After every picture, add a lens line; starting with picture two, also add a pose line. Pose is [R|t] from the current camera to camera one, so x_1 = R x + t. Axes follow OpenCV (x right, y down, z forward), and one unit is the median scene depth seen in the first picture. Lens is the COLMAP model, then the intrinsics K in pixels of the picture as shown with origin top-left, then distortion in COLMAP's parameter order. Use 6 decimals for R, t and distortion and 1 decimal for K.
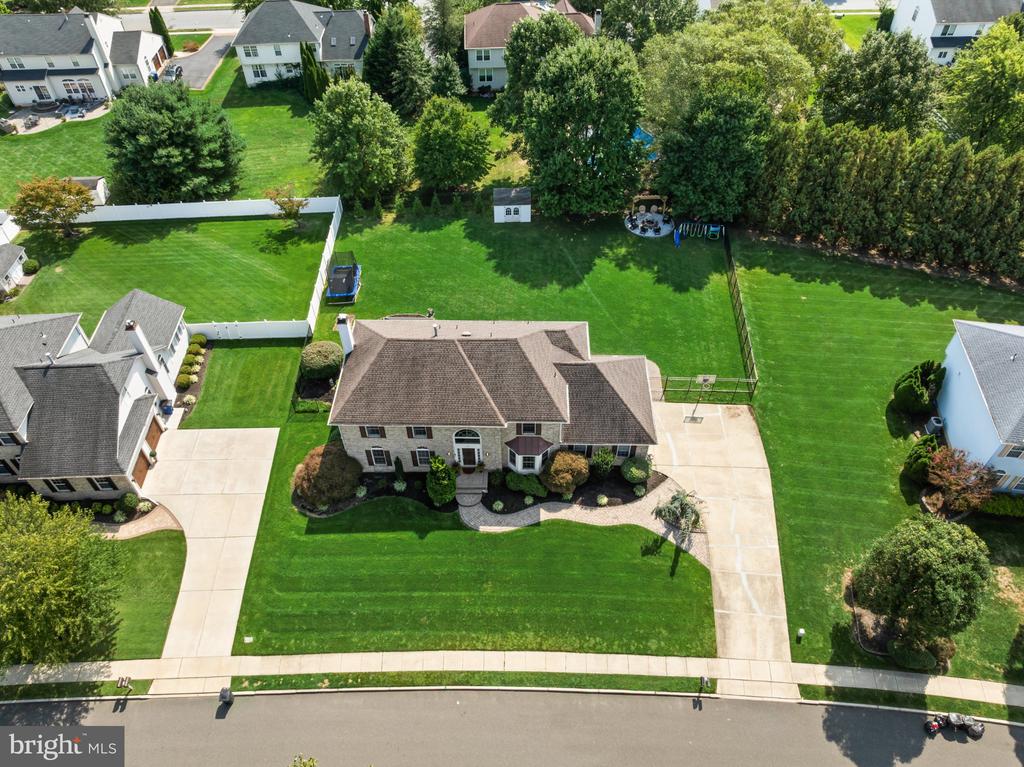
lens RADIAL K [[720.9, 0, 509.7], [0, 720.9, 383.8], [0, 0, 1]] dist [-0.044341, 0.013457]
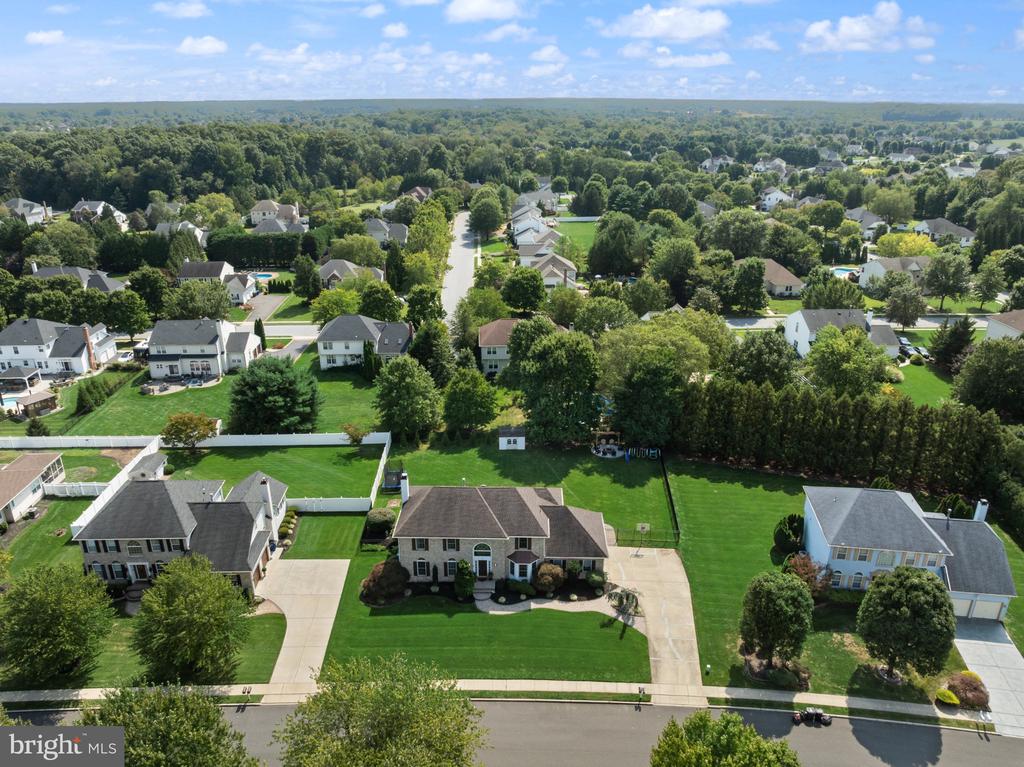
lens RADIAL K [[720.9, 0, 510.4], [0, 720.9, 379.9], [0, 0, 1]] dist [-0.044341, 0.013457]
pose [[0.999943, 0.009850, 0.004083, -0.009549], [-0.007140, 0.902971, -0.429642, 0.389337], [-0.007919, 0.429589, 0.902990, -0.505643]]
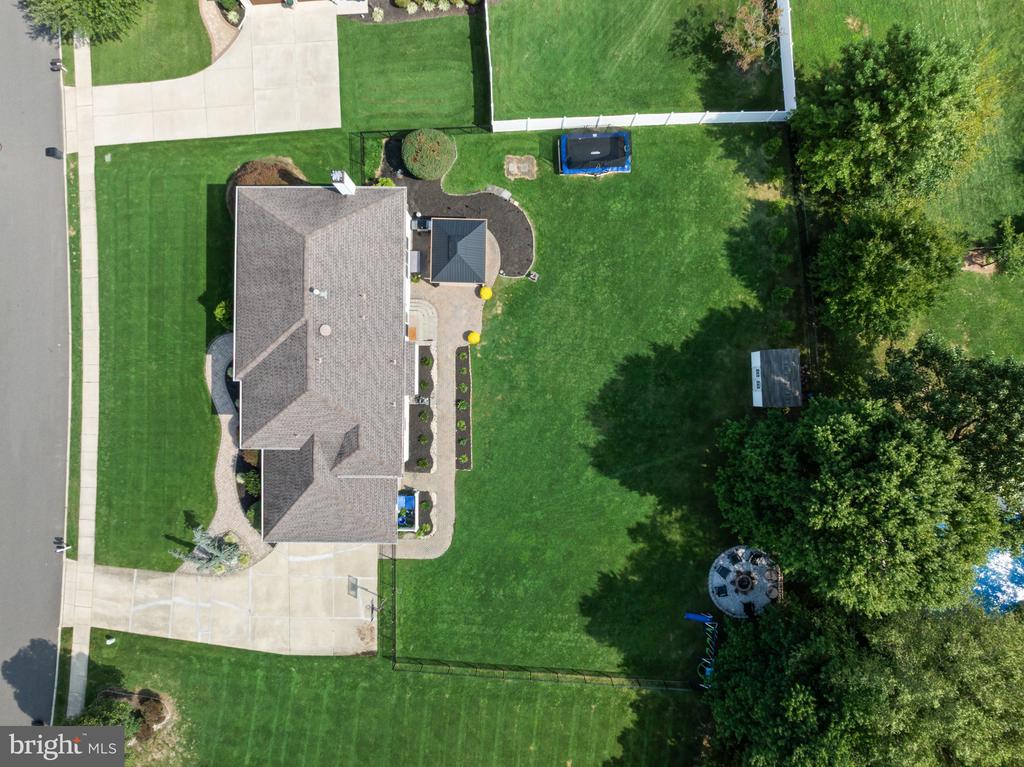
lens RADIAL K [[720.9, 0, 512.8], [0, 720.9, 383.2], [0, 0, 1]] dist [-0.044341, 0.013457]
pose [[0.018574, 0.999814, 0.005174, 0.000973], [-0.728523, 0.009990, 0.684949, -0.783911], [0.684770, -0.016492, 0.728573, 0.538733]]
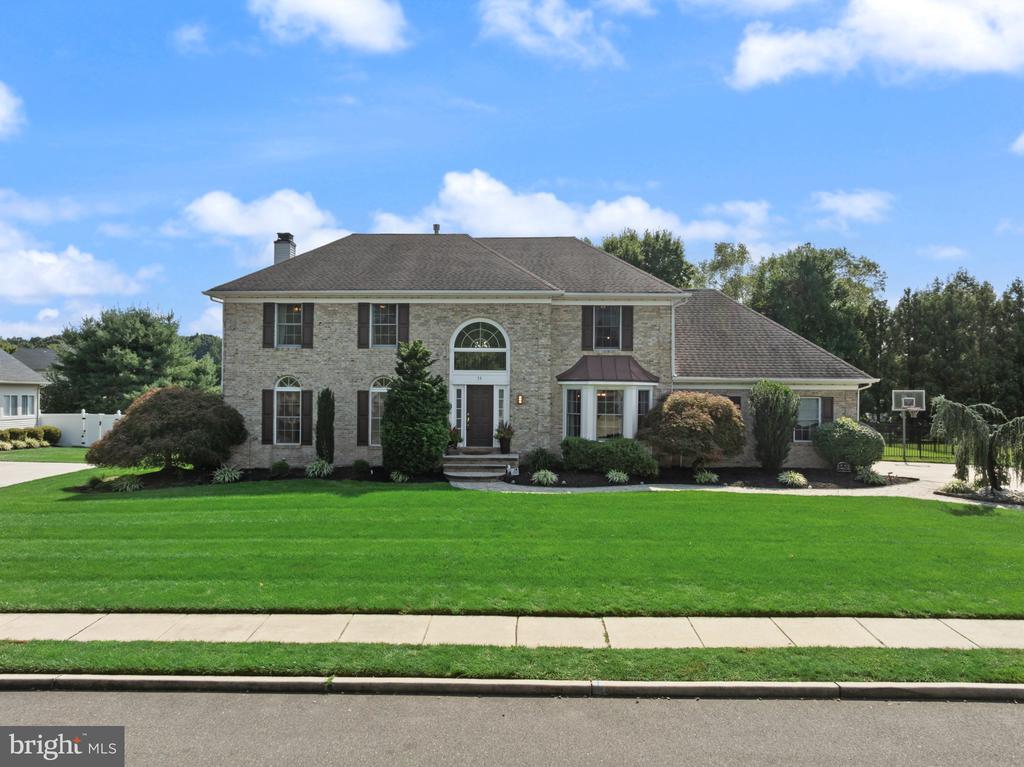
lens RADIAL K [[720.9, 0, 510.4], [0, 720.9, 390.1], [0, 0, 1]] dist [-0.044341, 0.013457]
pose [[0.999758, 0.018654, -0.011659, -0.031927], [-0.021245, 0.681217, -0.731773, 0.434409], [-0.005708, 0.731844, 0.681449, 0.674652]]
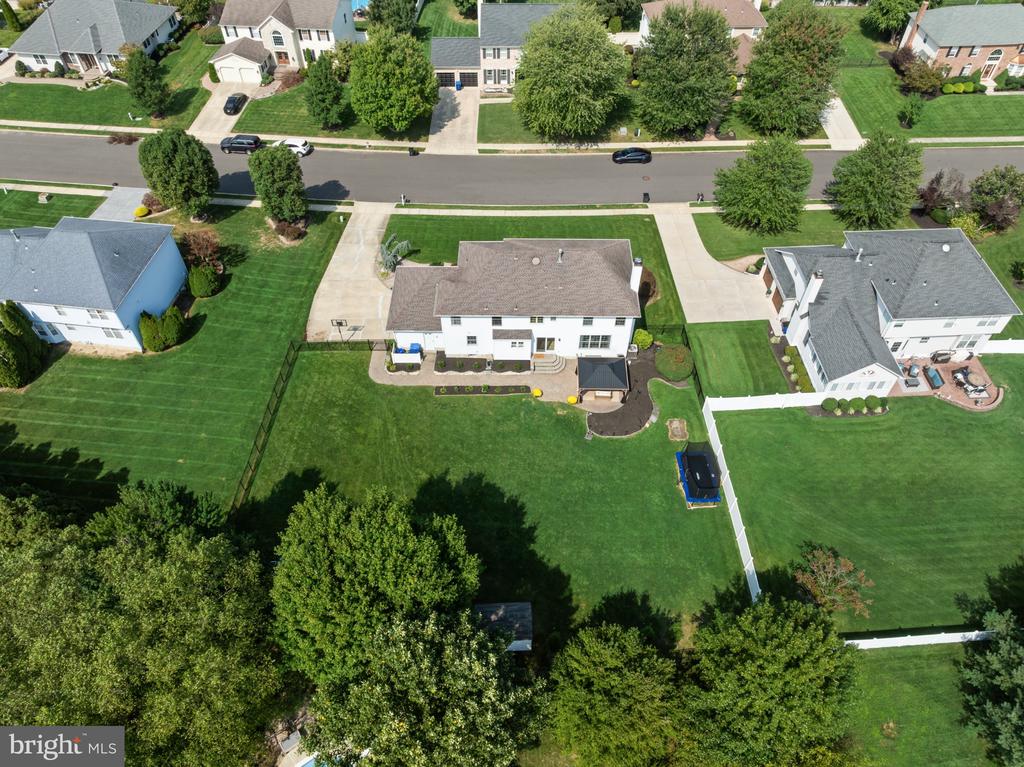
lens RADIAL K [[720.9, 0, 514.8], [0, 720.9, 384.9], [0, 0, 1]] dist [-0.044341, 0.013457]
pose [[-0.999757, 0.021633, -0.004158, -0.012924], [-0.006699, -0.118751, 0.992901, -1.319195], [0.020986, 0.992688, 0.118867, 1.052270]]
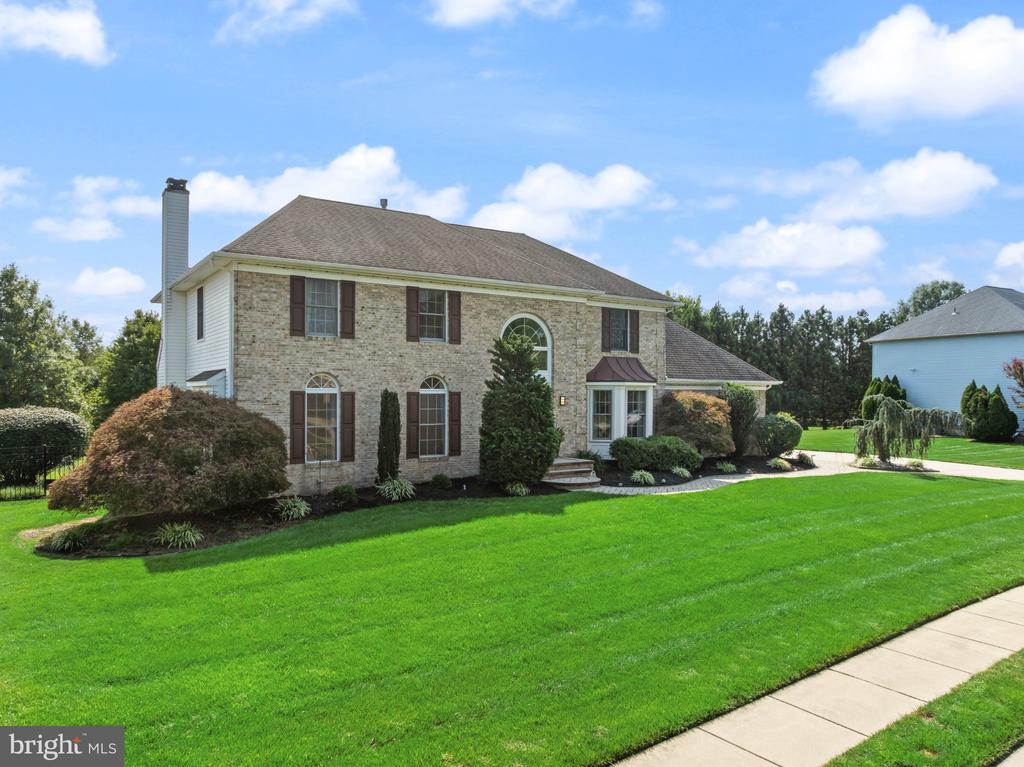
lens RADIAL K [[720.9, 0, 505.7], [0, 720.9, 405.6], [0, 0, 1]] dist [-0.044341, 0.013457]
pose [[0.819034, 0.004361, 0.573729, -0.317421], [0.410501, 0.694163, -0.591293, 0.350574], [-0.400840, 0.719805, 0.566752, 0.758438]]
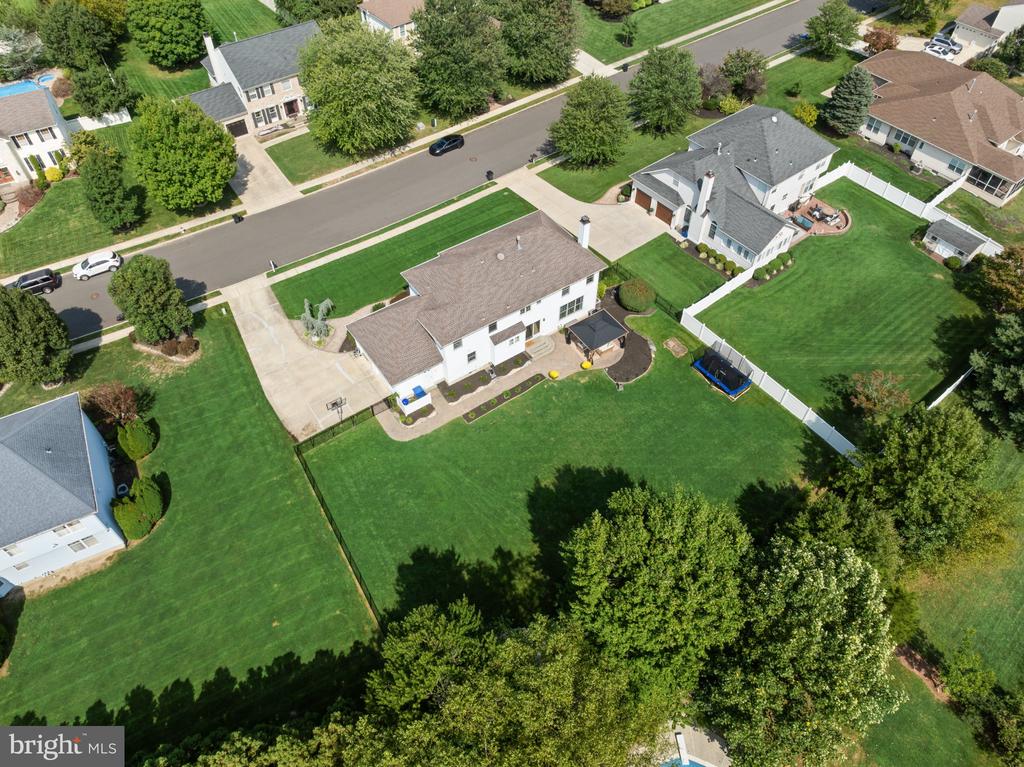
lens RADIAL K [[720.9, 0, 511.9], [0, 720.9, 383.5], [0, 0, 1]] dist [-0.044341, 0.013457]
pose [[-0.806098, 0.459542, -0.372863, 0.488307], [-0.426447, -0.014233, 0.904401, -1.201002], [0.410303, 0.888042, 0.207444, 0.934114]]
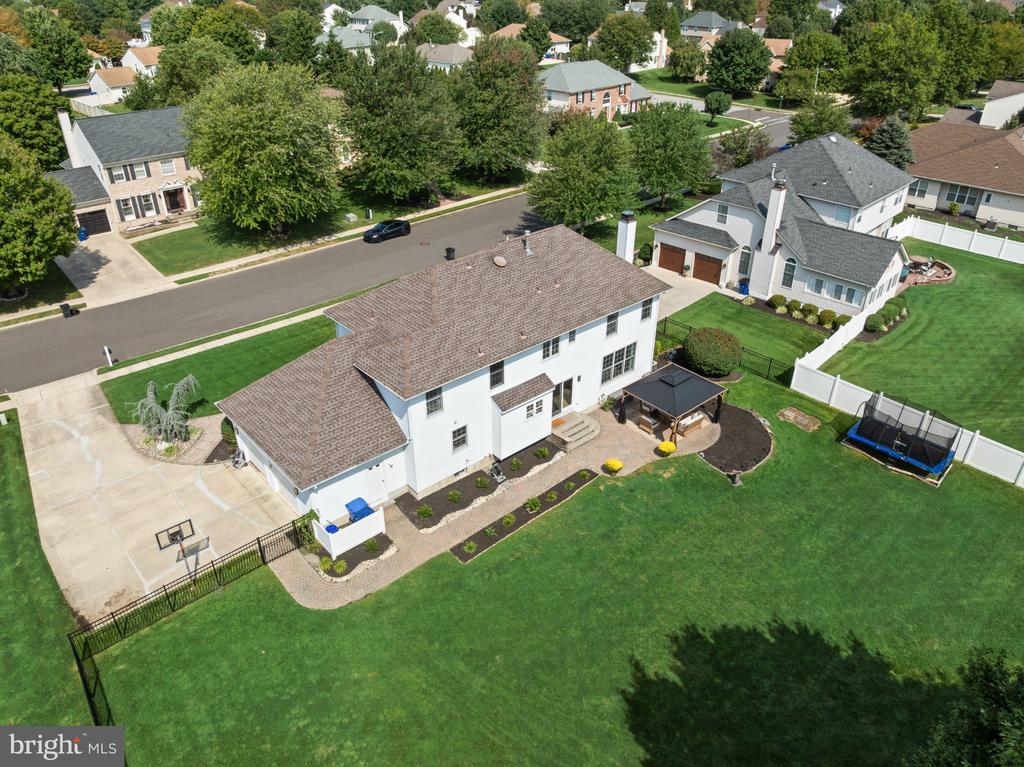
lens RADIAL K [[720.9, 0, 509.6], [0, 720.9, 384.3], [0, 0, 1]] dist [-0.044341, 0.013457]
pose [[-0.731219, 0.356204, -0.581754, 0.386803], [-0.492107, 0.315133, 0.811494, -0.606725], [0.472387, 0.879665, -0.055141, 1.138618]]
